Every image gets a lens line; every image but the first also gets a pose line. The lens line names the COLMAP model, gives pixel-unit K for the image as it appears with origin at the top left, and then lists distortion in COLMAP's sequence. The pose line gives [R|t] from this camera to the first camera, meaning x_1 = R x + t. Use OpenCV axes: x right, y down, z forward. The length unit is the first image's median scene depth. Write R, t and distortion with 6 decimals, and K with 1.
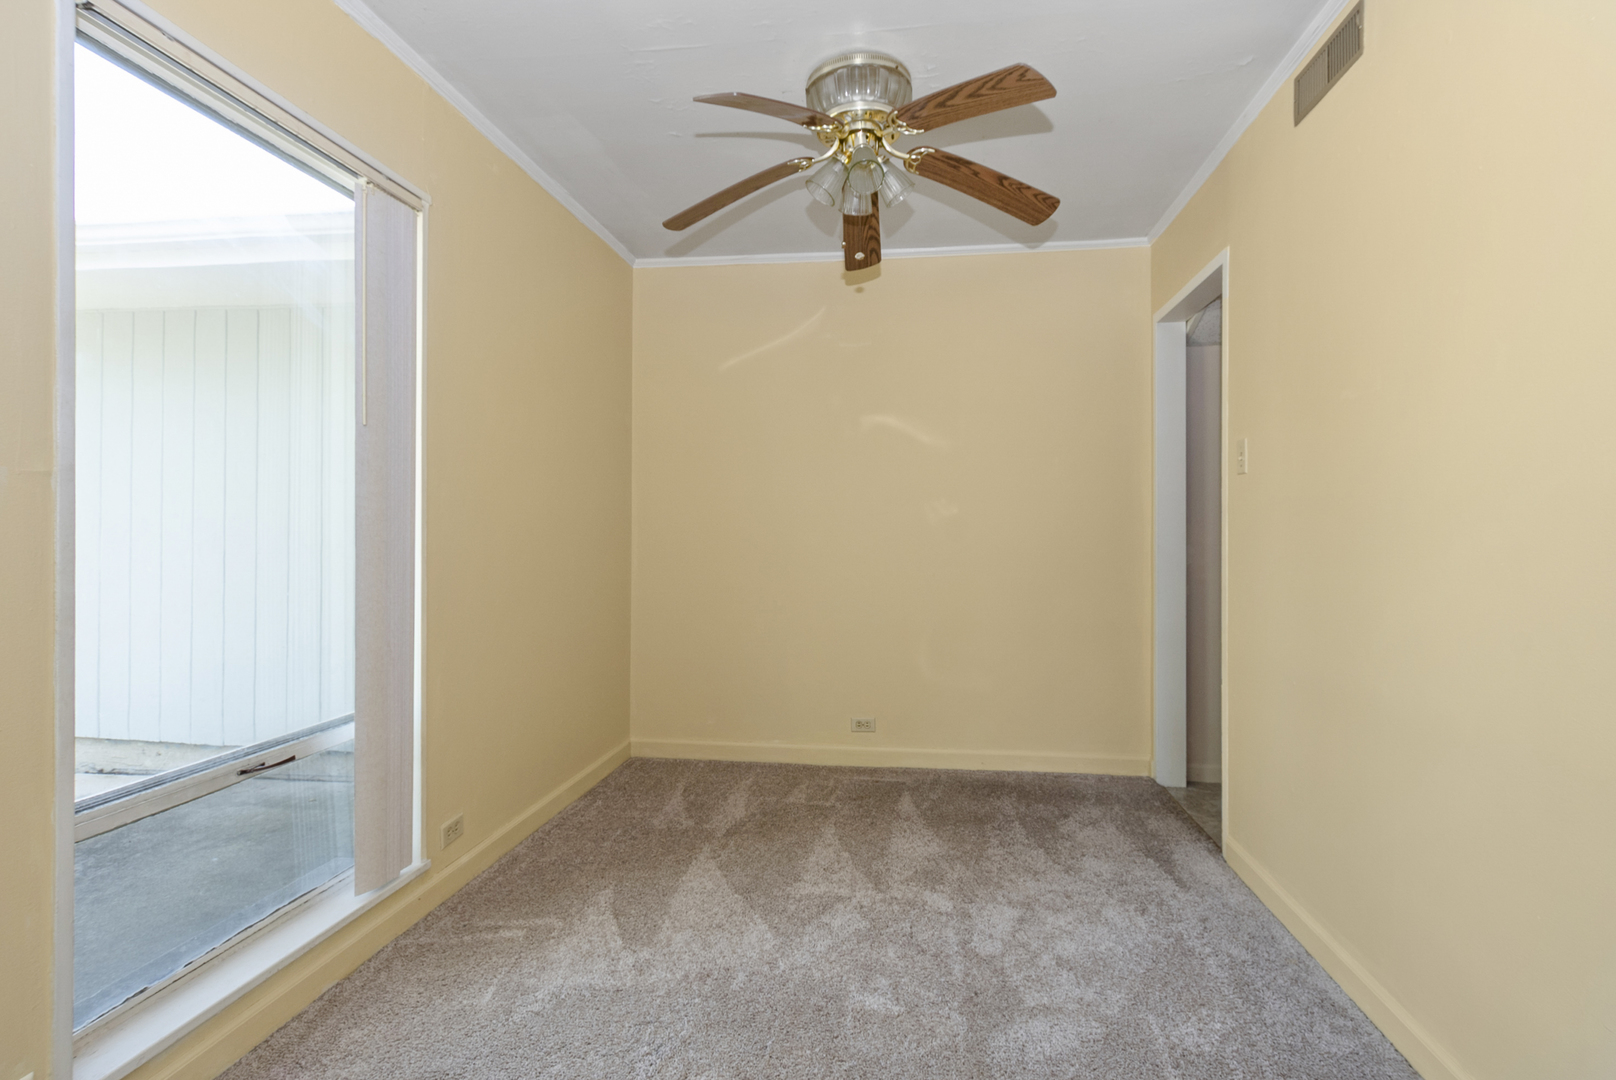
lens RADIAL K [[798.8, 0, 815.2], [0, 798.8, 533.8], [0, 0, 1]] dist [0.002982, 0.000422]
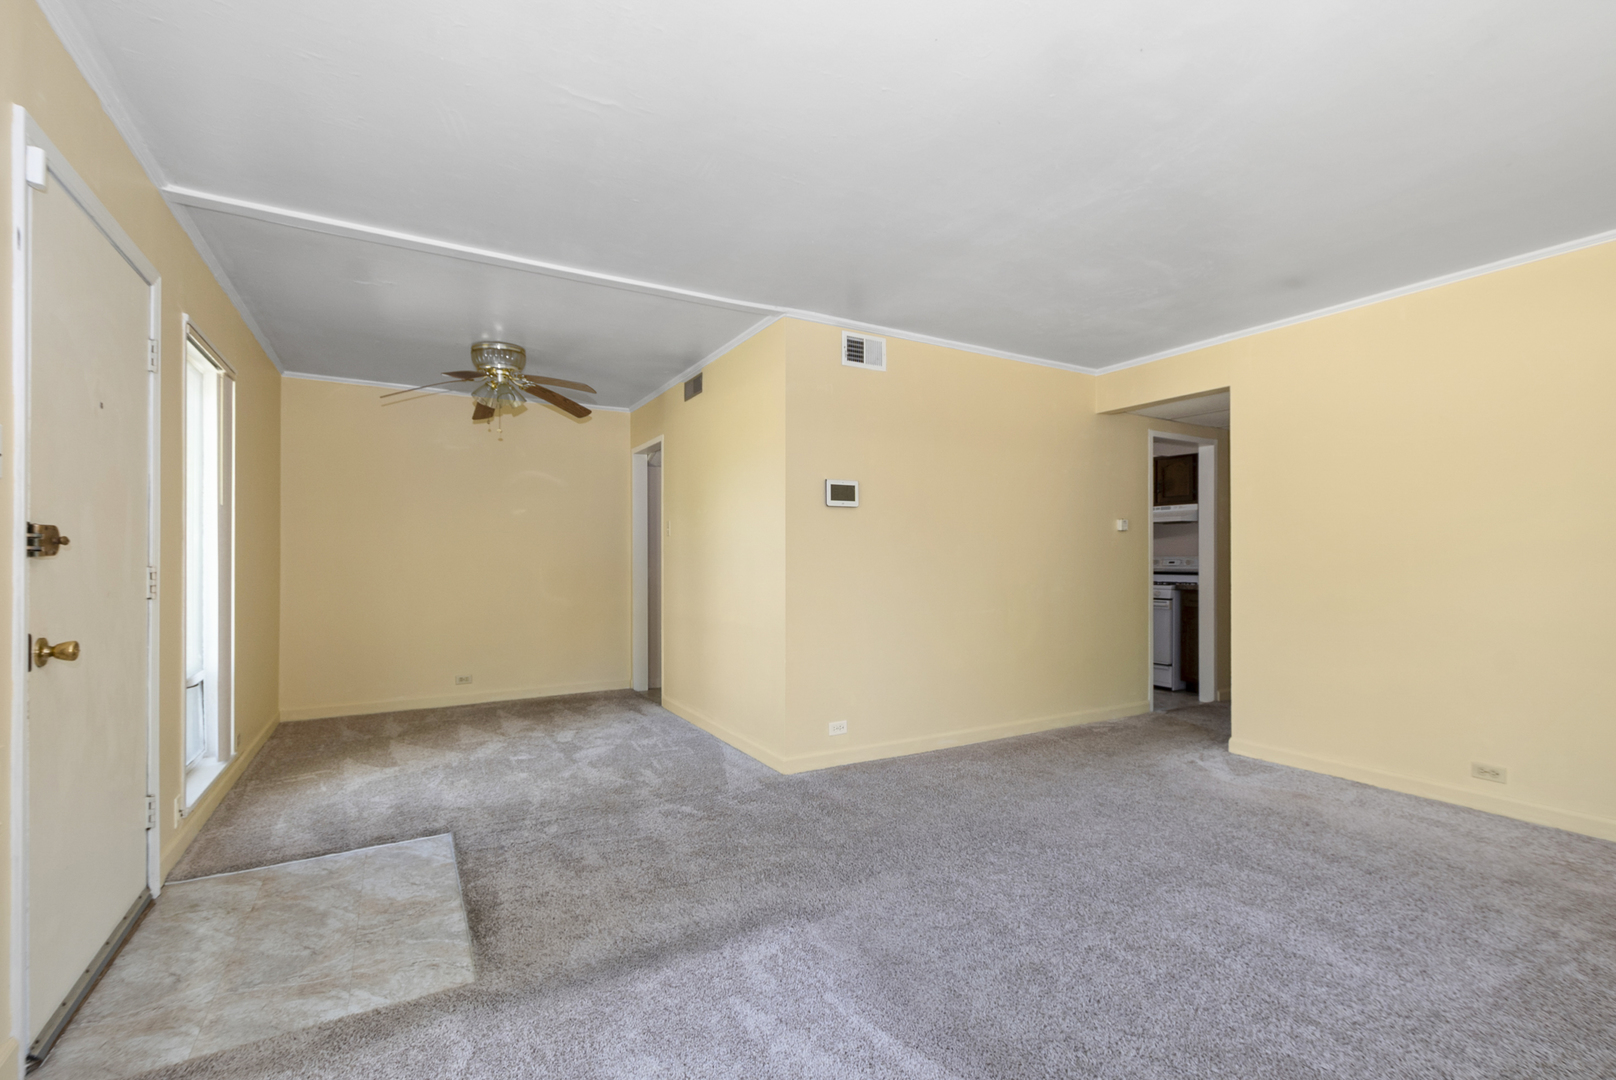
lens RADIAL K [[711.5, 0, 812.6], [0, 711.5, 551.6], [0, 0, 1]] dist [-0.004774, -0.001866]
pose [[0.796691, 0.002067, 0.604383, -0.414248], [0.006727, 0.999902, -0.012287, 0.000153], [-0.604349, 0.013854, 0.796599, -0.978571]]
